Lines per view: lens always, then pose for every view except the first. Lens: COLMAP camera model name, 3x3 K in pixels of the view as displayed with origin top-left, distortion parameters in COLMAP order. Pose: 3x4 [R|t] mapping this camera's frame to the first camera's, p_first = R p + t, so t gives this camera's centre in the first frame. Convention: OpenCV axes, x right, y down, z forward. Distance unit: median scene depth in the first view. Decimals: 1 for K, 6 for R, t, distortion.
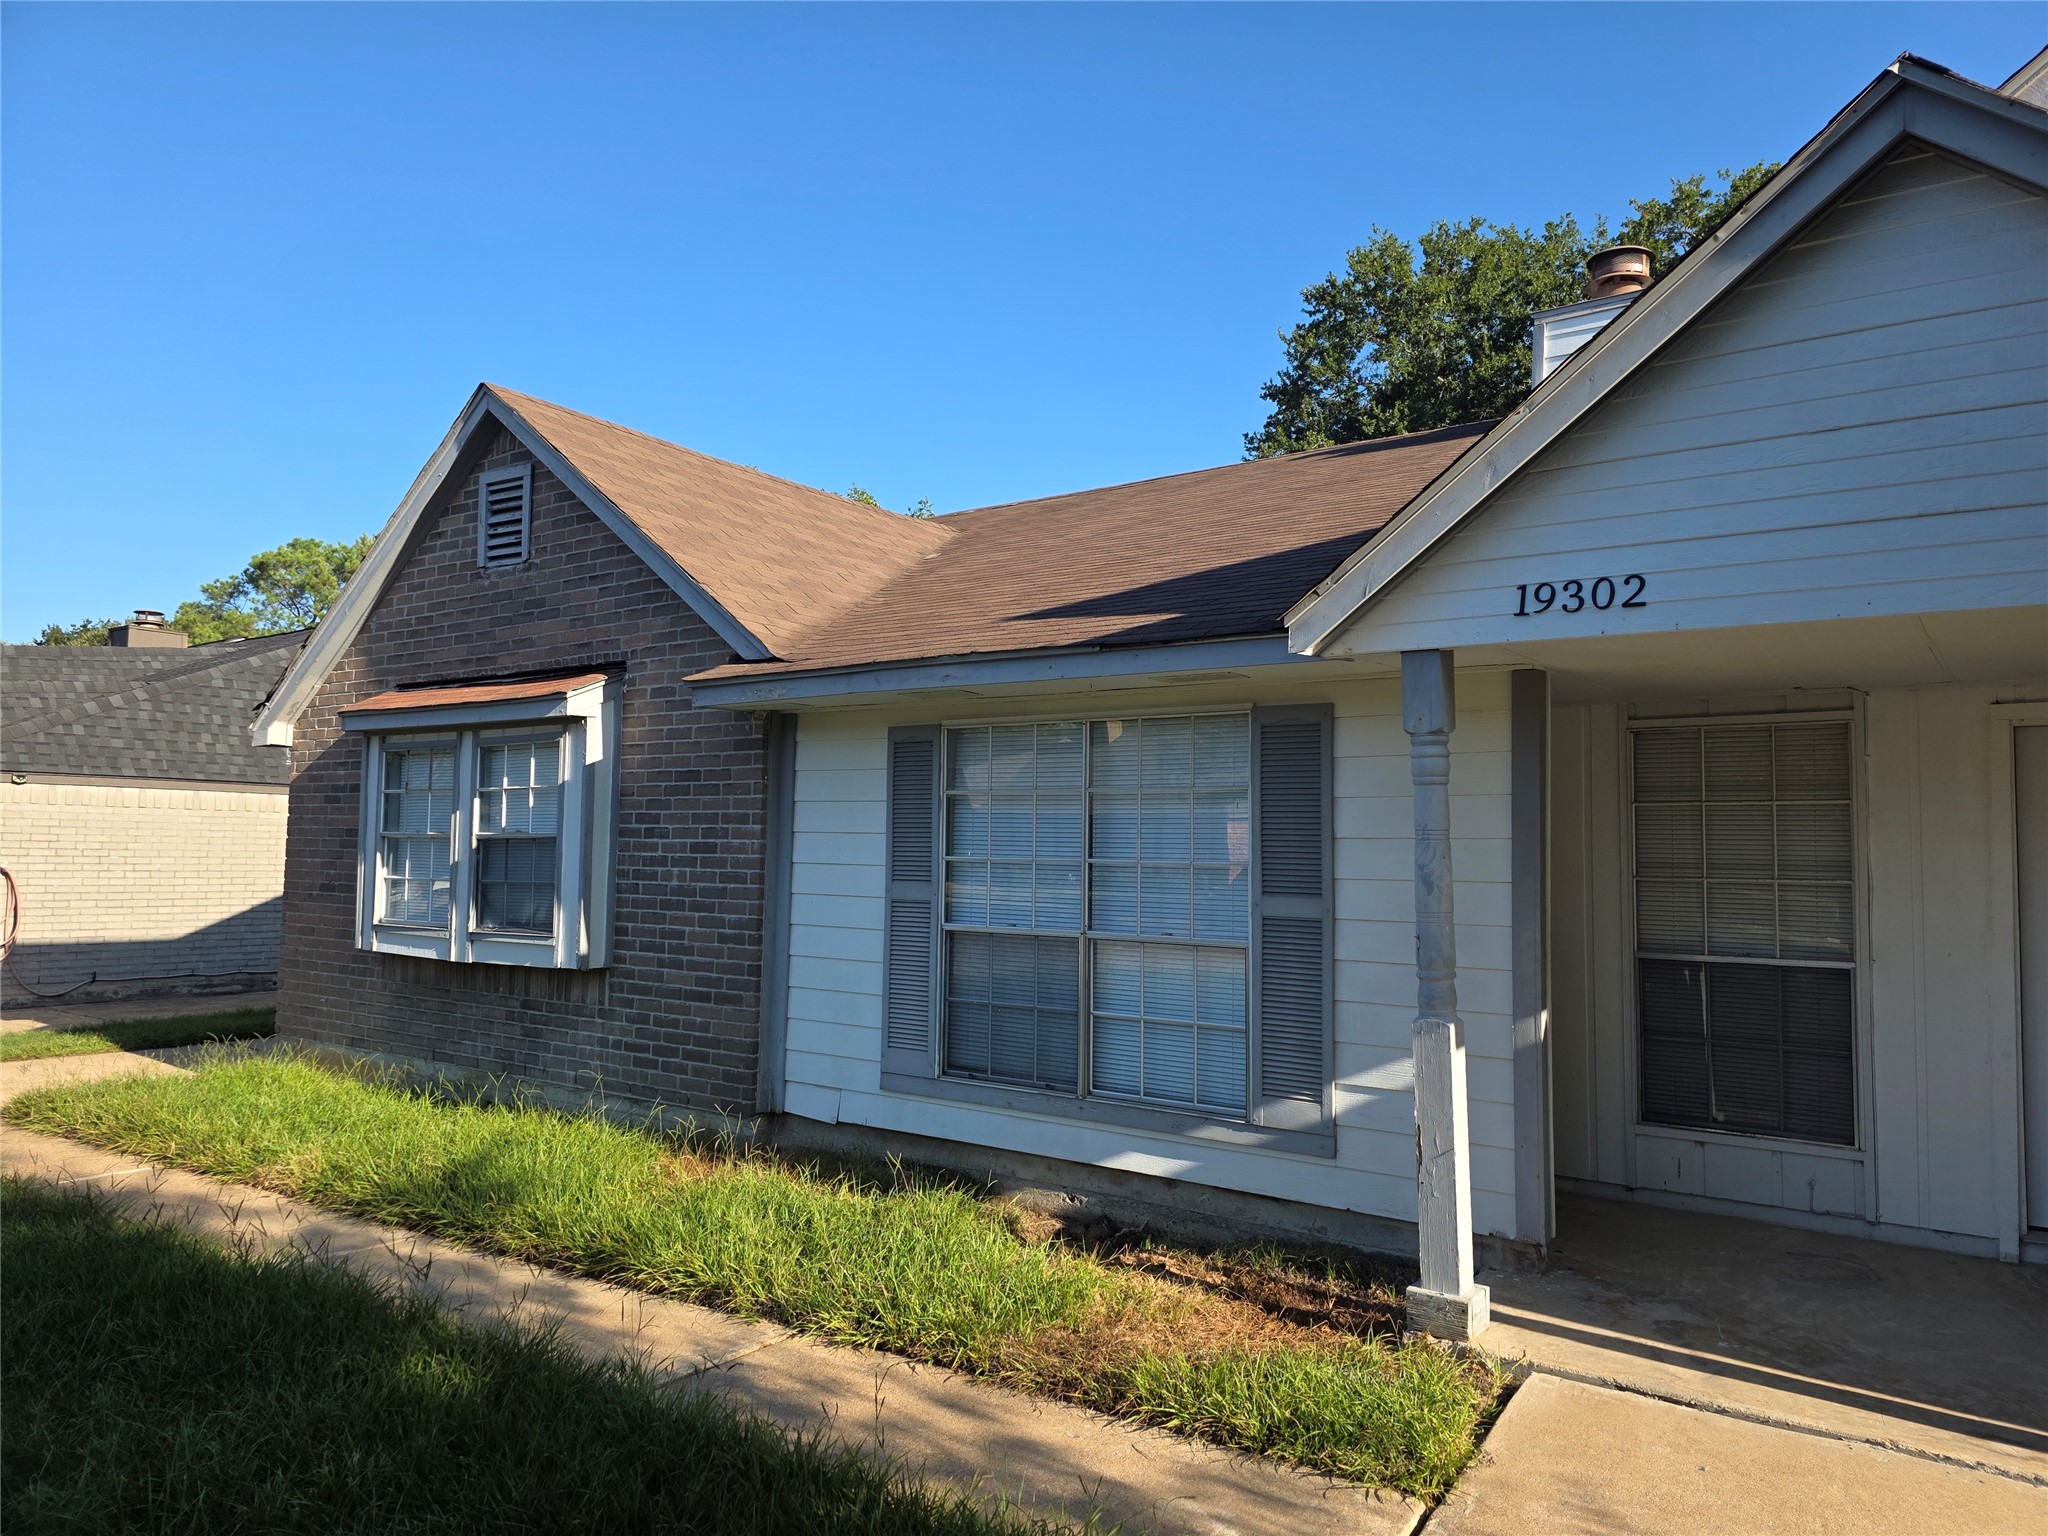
lens RADIAL K [[1375.5, 0, 1028.8], [0, 1375.5, 767.1], [0, 0, 1]] dist [0.067617, -0.065873]
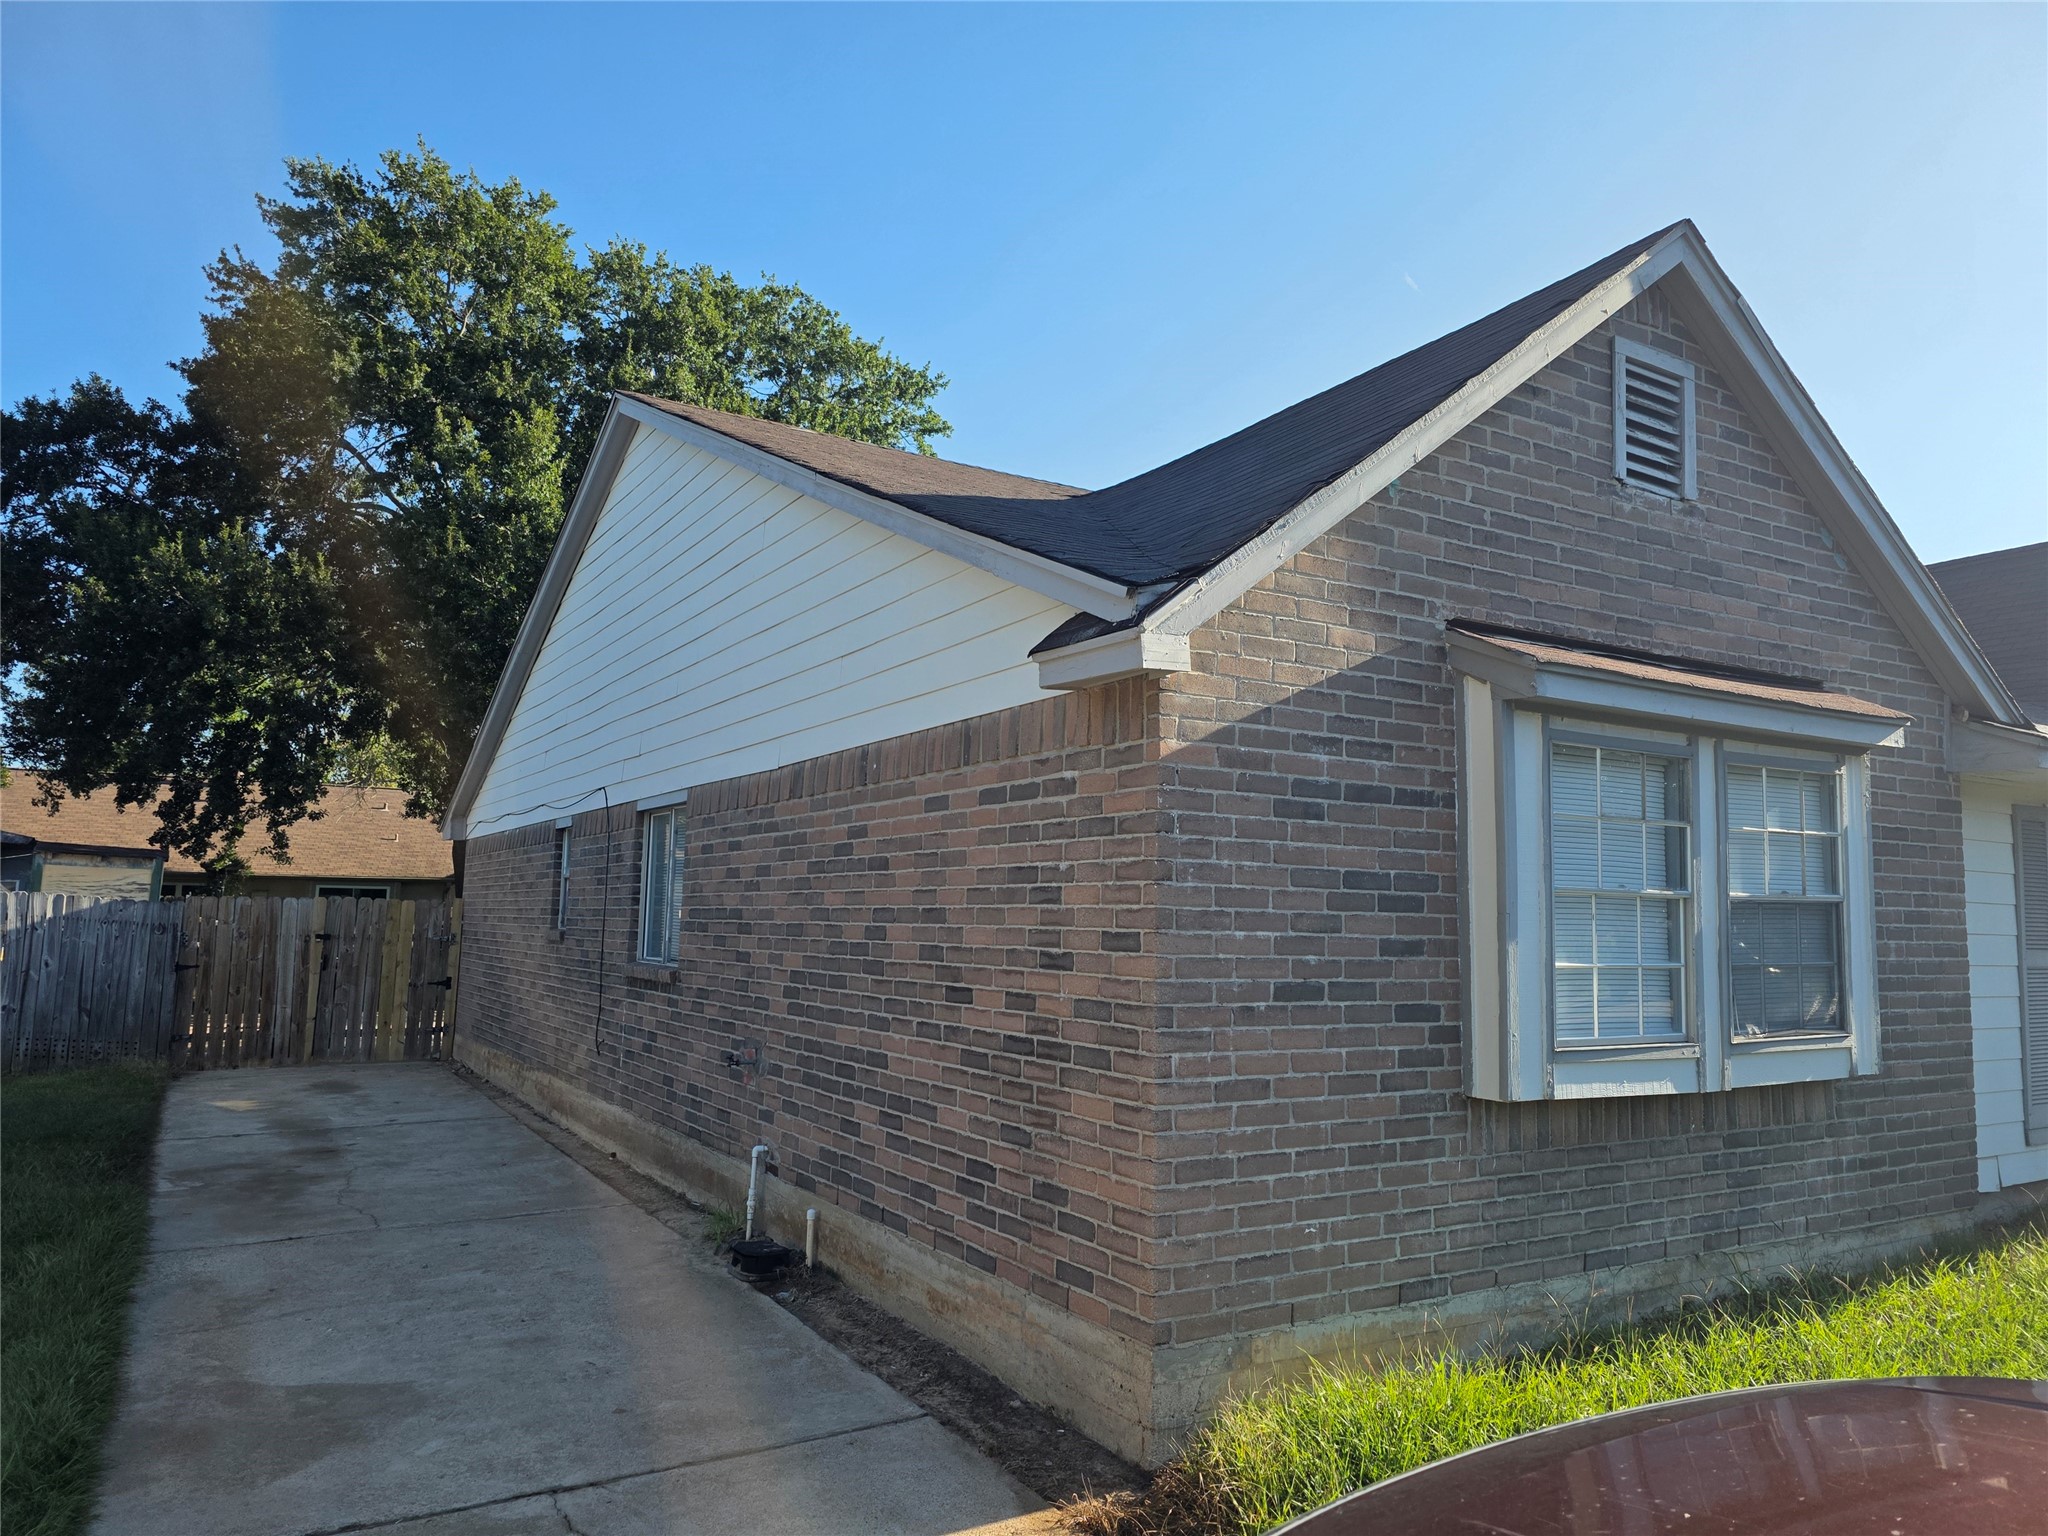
lens RADIAL K [[1375.5, 0, 1030.1], [0, 1375.5, 772.4], [0, 0, 1]] dist [0.067617, -0.065873]
pose [[0.386496, 0.084798, 0.918384, -1.131413], [-0.069136, 0.995626, -0.062834, 0.054320], [-0.919696, -0.039209, 0.390668, 1.035466]]
